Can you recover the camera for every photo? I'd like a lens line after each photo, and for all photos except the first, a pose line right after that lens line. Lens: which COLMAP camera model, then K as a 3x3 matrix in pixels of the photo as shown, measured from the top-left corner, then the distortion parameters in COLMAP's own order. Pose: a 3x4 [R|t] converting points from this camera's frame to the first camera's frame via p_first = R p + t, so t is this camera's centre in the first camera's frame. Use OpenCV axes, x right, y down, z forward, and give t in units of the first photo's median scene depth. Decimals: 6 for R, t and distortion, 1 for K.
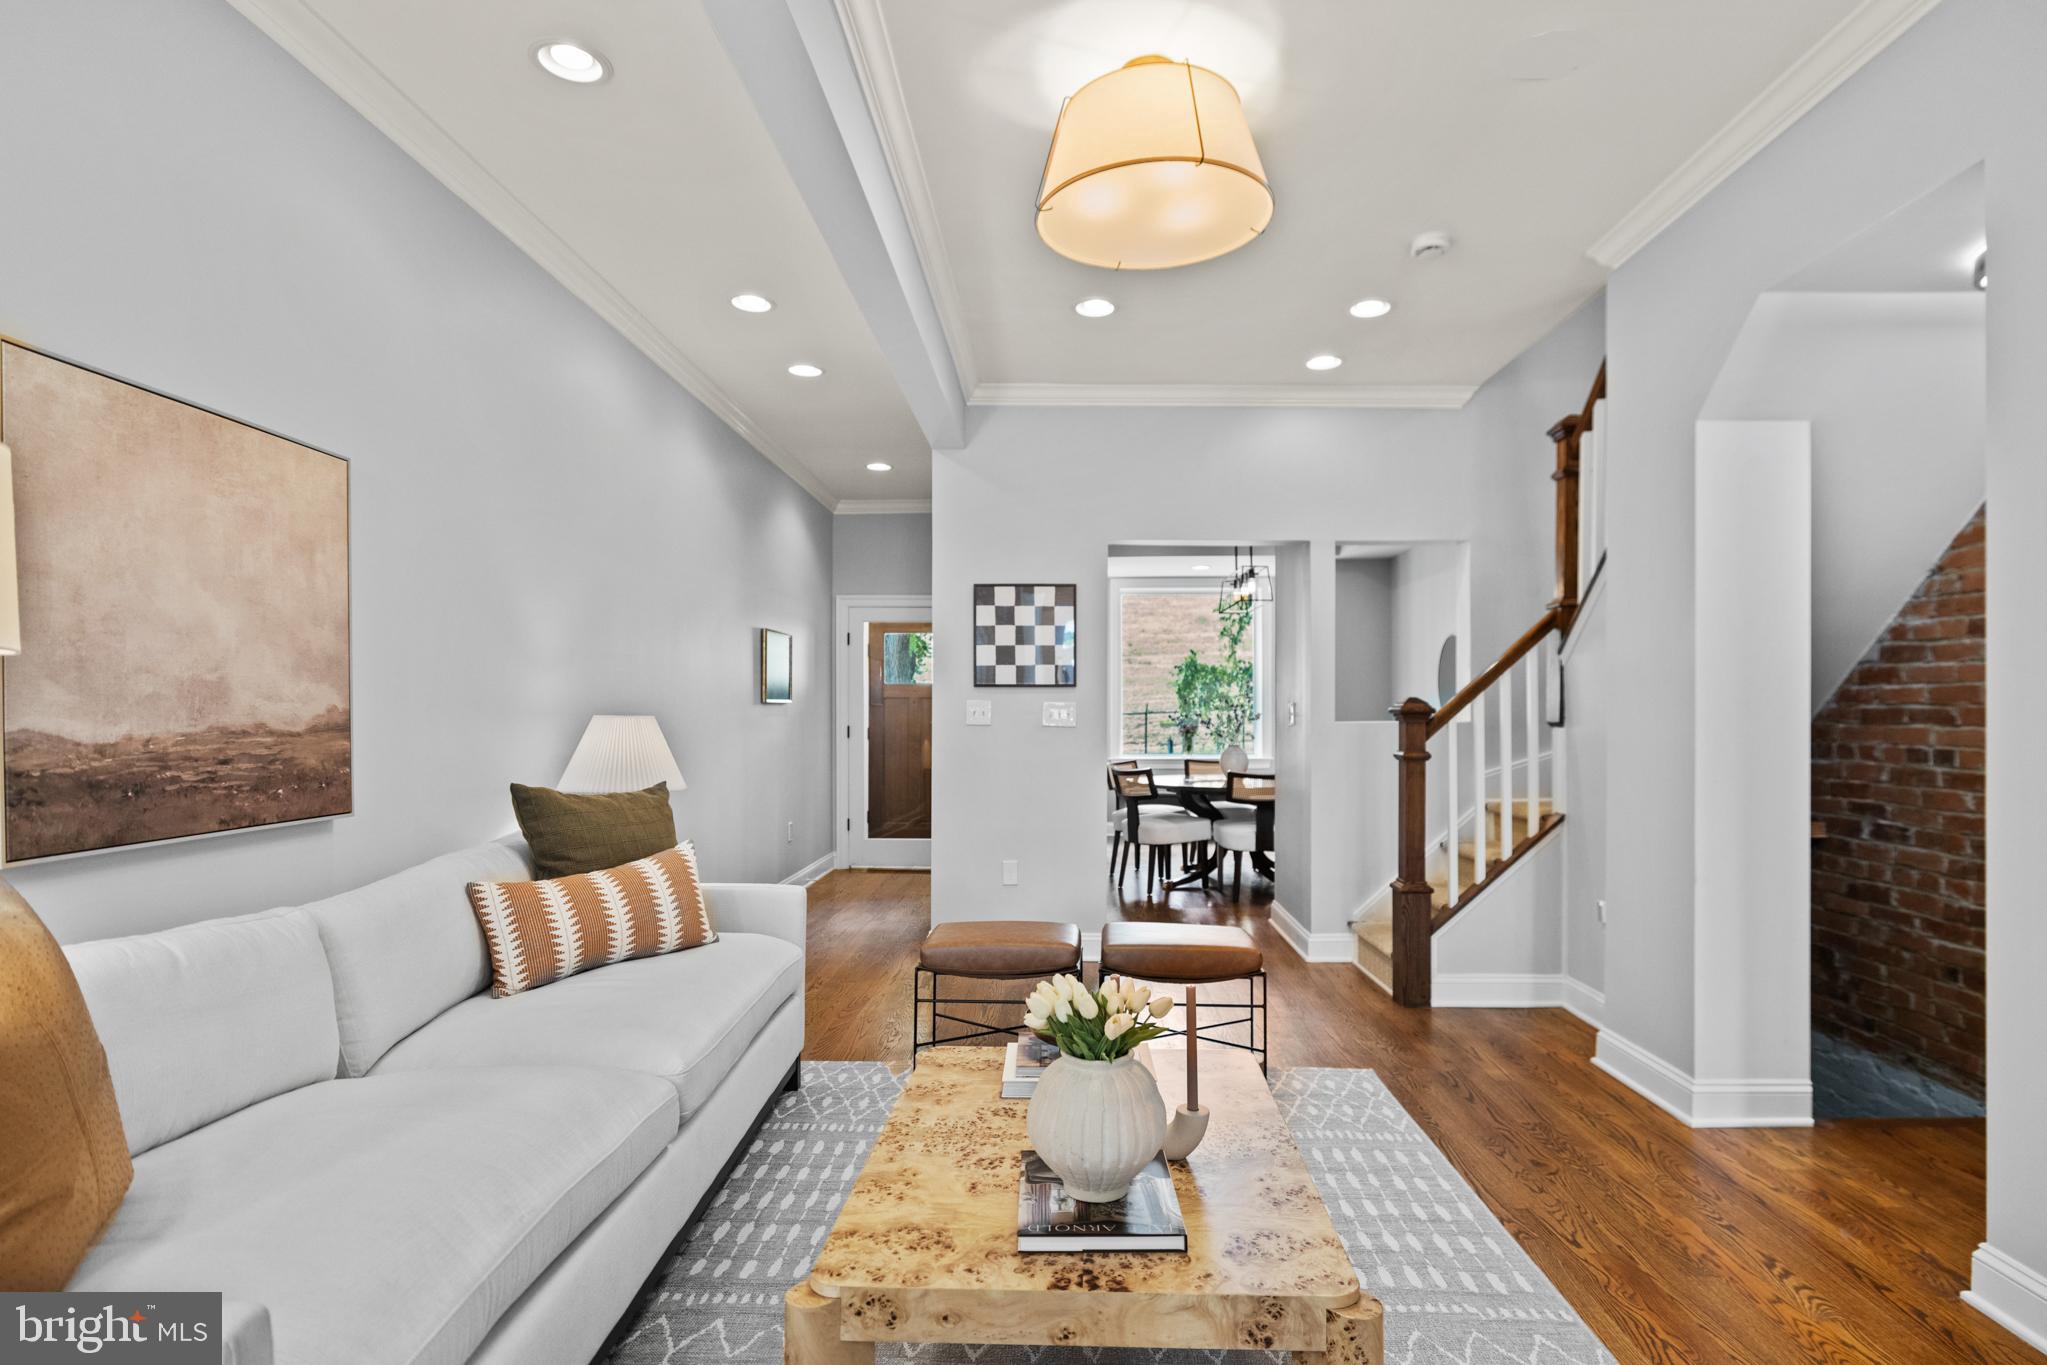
lens RADIAL K [[1071.8, 0, 1053.6], [0, 1071.8, 719.0], [0, 0, 1]] dist [-0.004310, 0.001417]
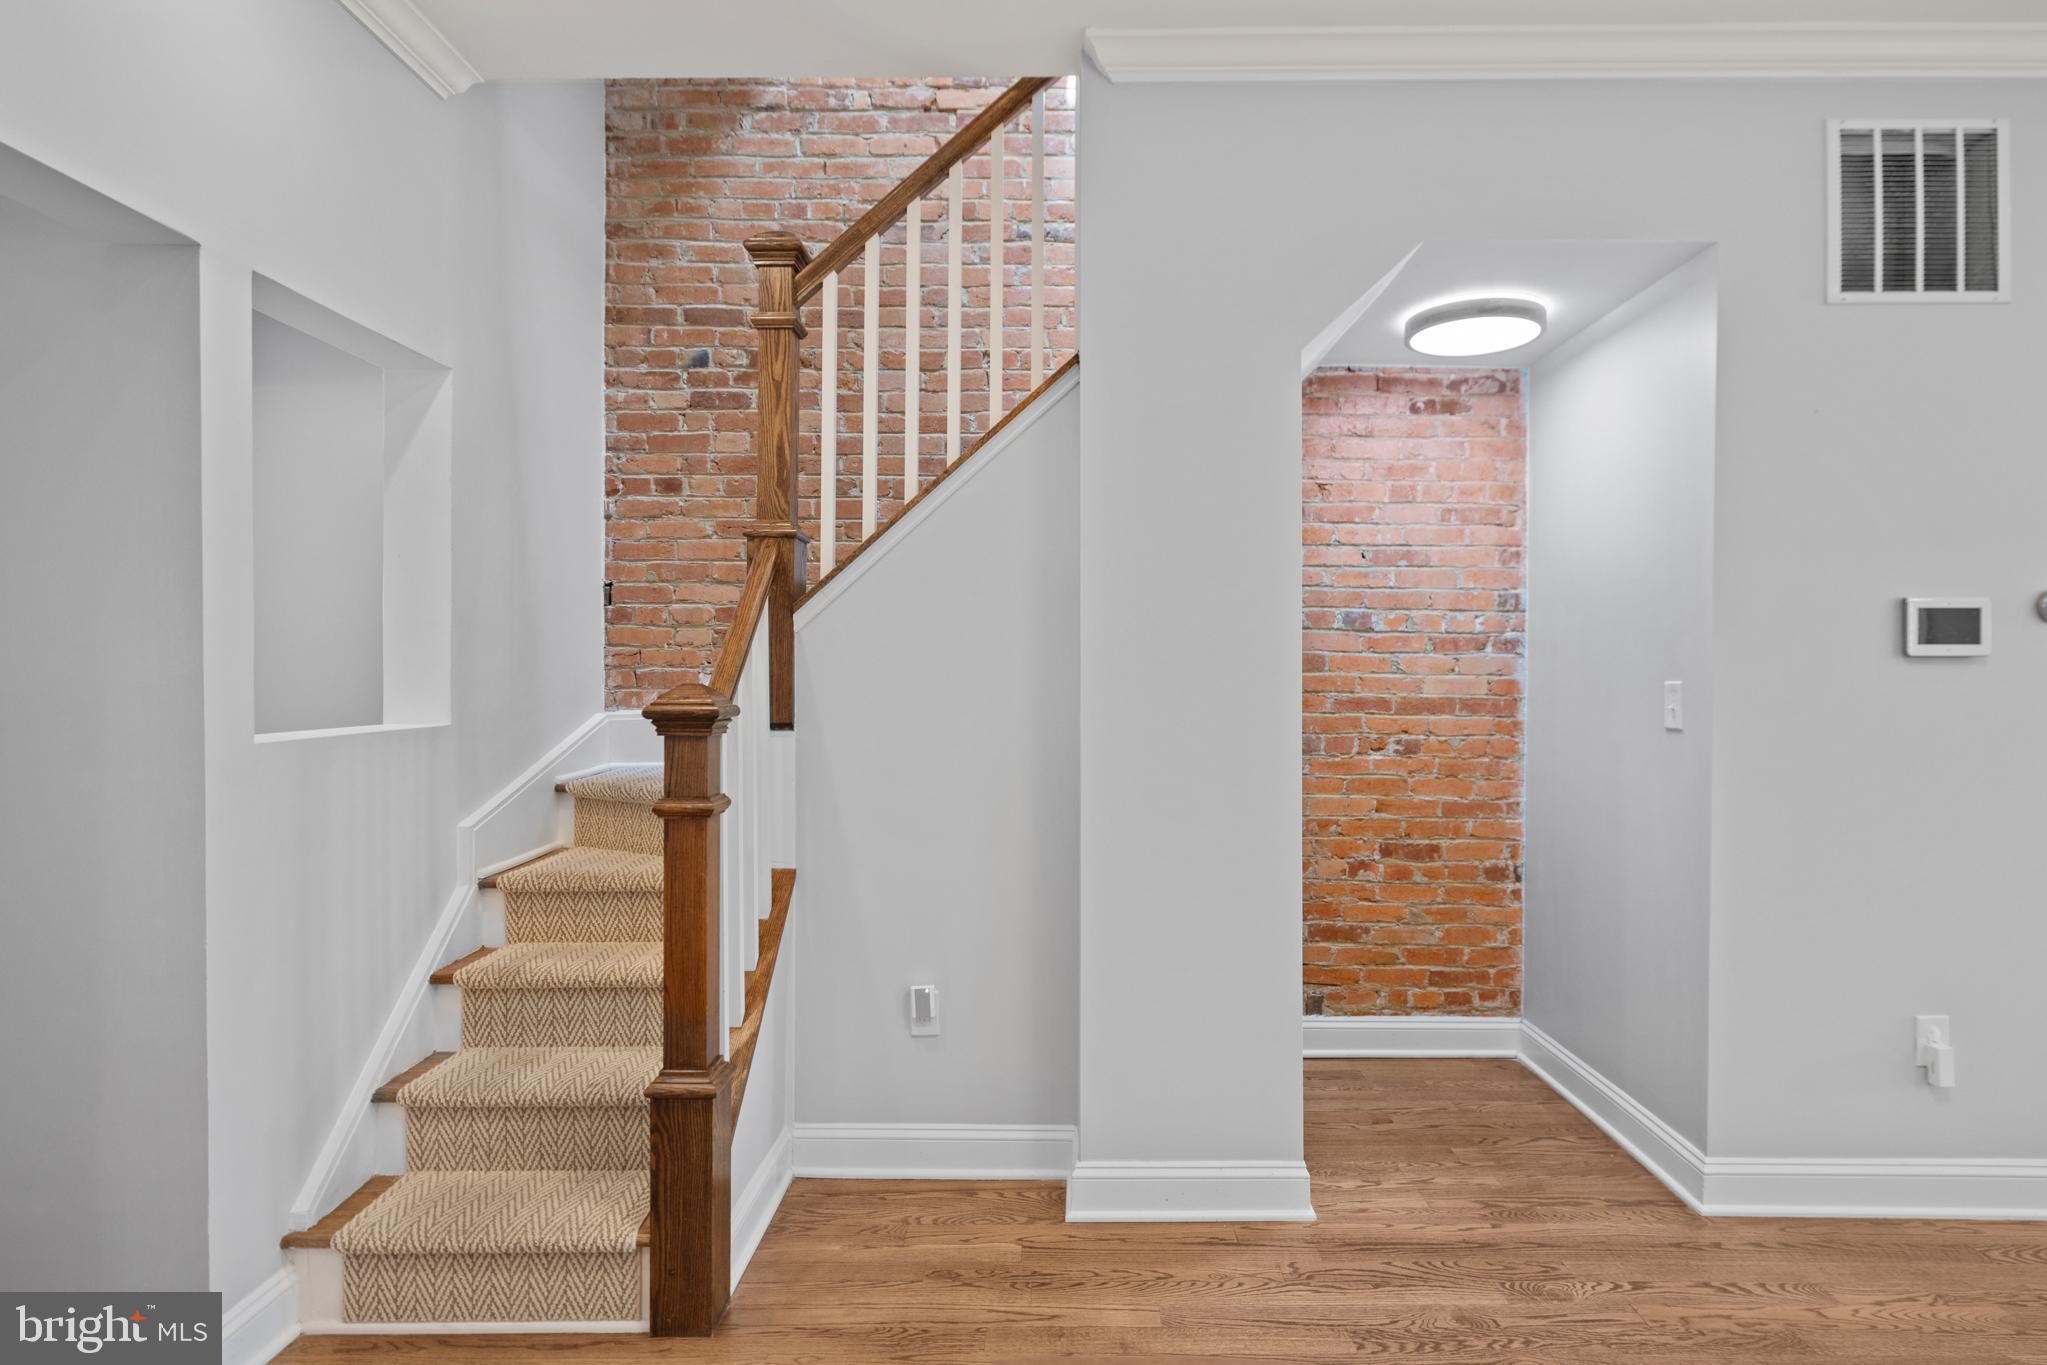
lens RADIAL K [[1071.8, 0, 1054.2], [0, 1071.8, 681.1], [0, 0, 1]] dist [-0.004310, 0.001417]
pose [[-0.011600, -0.007590, 0.999904, -0.148285], [0.002296, 0.999968, 0.007617, -0.024905], [-0.999930, 0.002384, -0.011583, 0.841351]]
